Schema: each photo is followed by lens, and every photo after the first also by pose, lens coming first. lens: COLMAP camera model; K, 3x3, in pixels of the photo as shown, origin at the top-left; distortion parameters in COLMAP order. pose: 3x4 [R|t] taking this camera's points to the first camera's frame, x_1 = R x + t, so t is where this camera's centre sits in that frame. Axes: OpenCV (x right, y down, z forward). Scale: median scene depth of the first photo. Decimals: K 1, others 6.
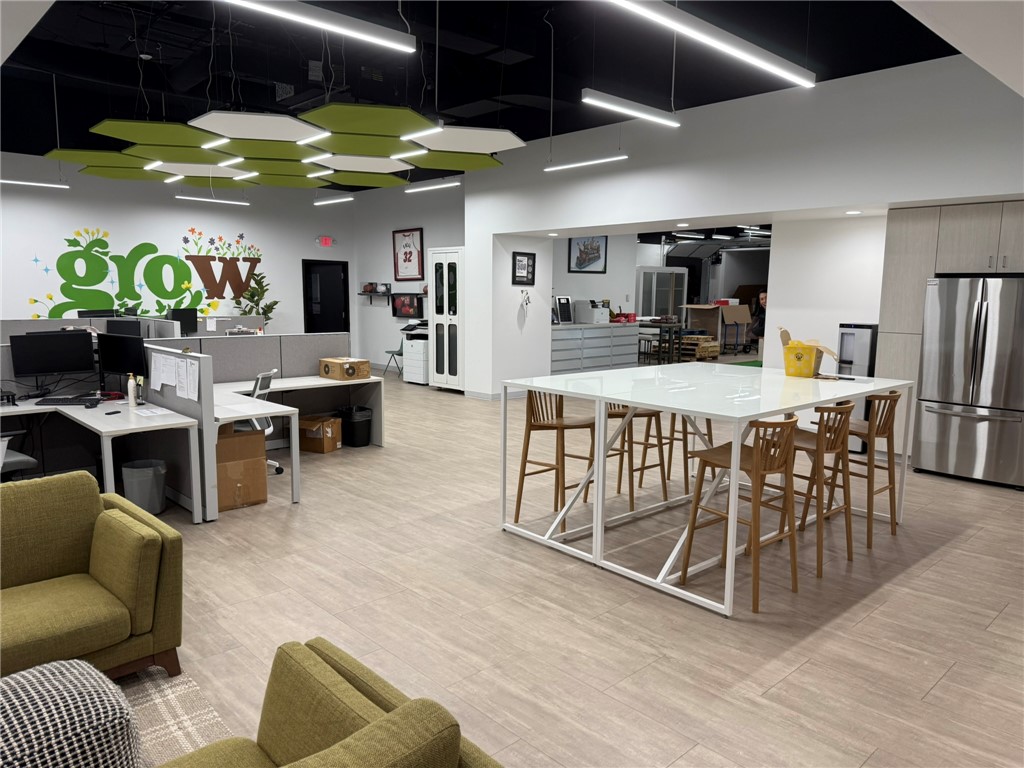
lens RADIAL K [[718.3, 0, 512.1], [0, 718.3, 381.9], [0, 0, 1]] dist [0.022827, -0.005067]
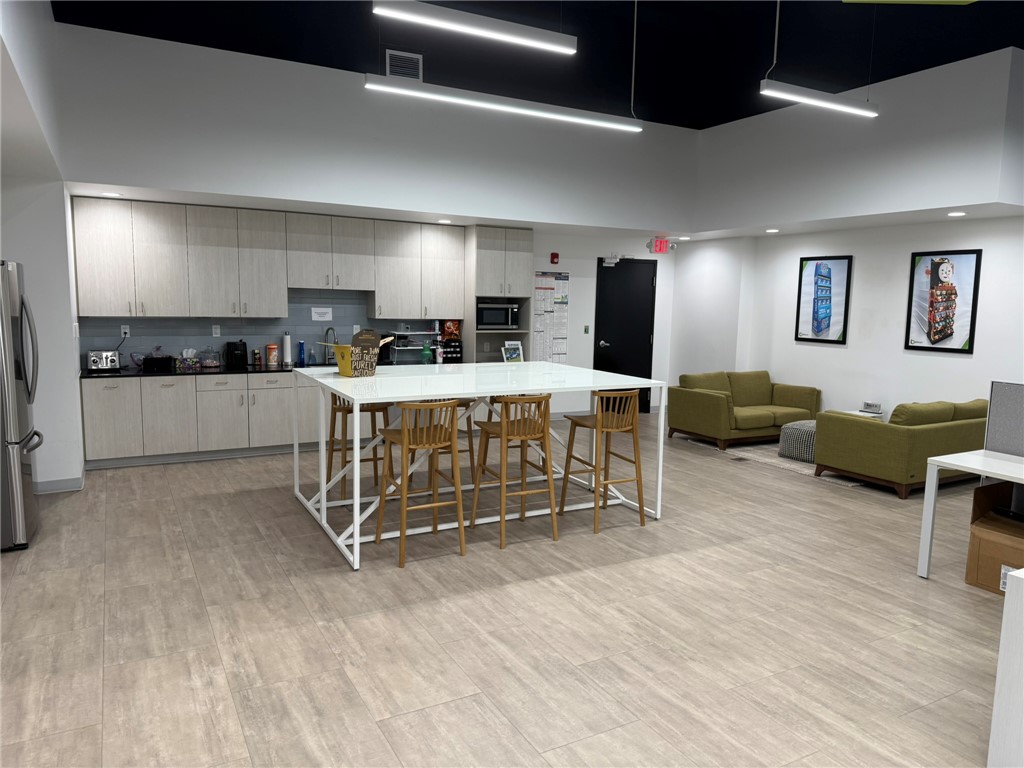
lens RADIAL K [[718.3, 0, 514.1], [0, 718.3, 382.6], [0, 0, 1]] dist [0.022827, -0.005067]
pose [[-0.969579, -0.068247, 0.235072, -0.017937], [-0.006516, 0.967201, 0.253929, -0.106912], [-0.244692, 0.244672, -0.938222, 0.823095]]
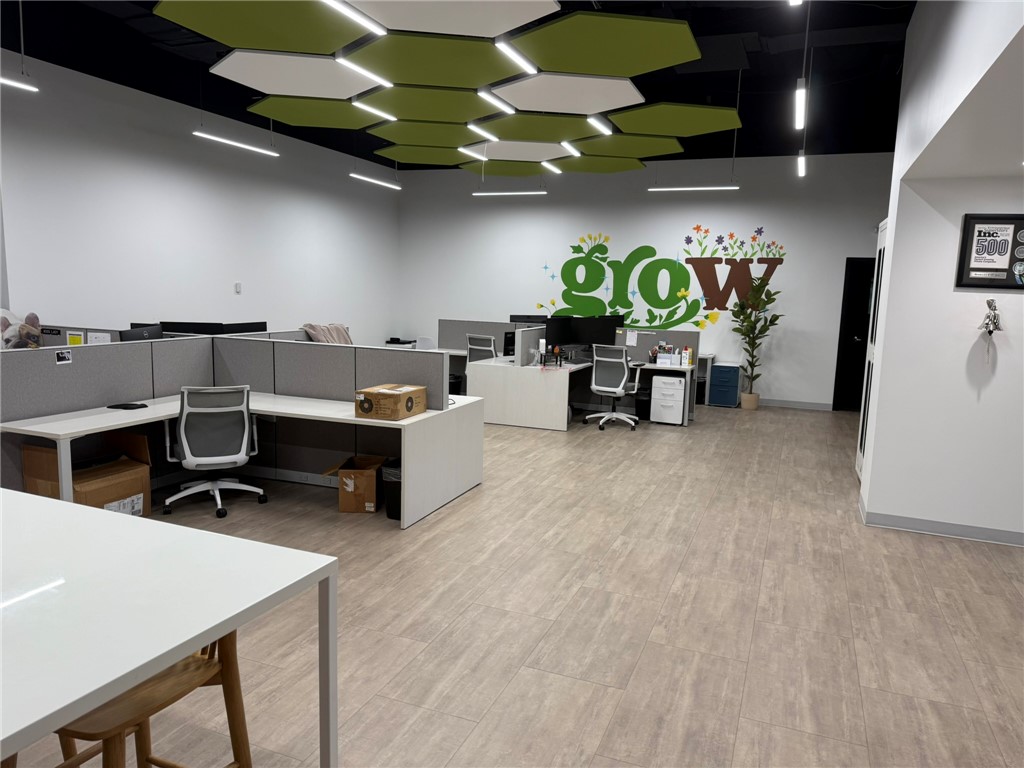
lens RADIAL K [[718.3, 0, 509.0], [0, 718.3, 388.2], [0, 0, 1]] dist [0.022827, -0.005067]
pose [[0.412129, 0.123987, -0.902650, 0.267404], [-0.137740, 0.987790, 0.072792, -0.059473], [0.900654, 0.094332, 0.424175, 0.492659]]
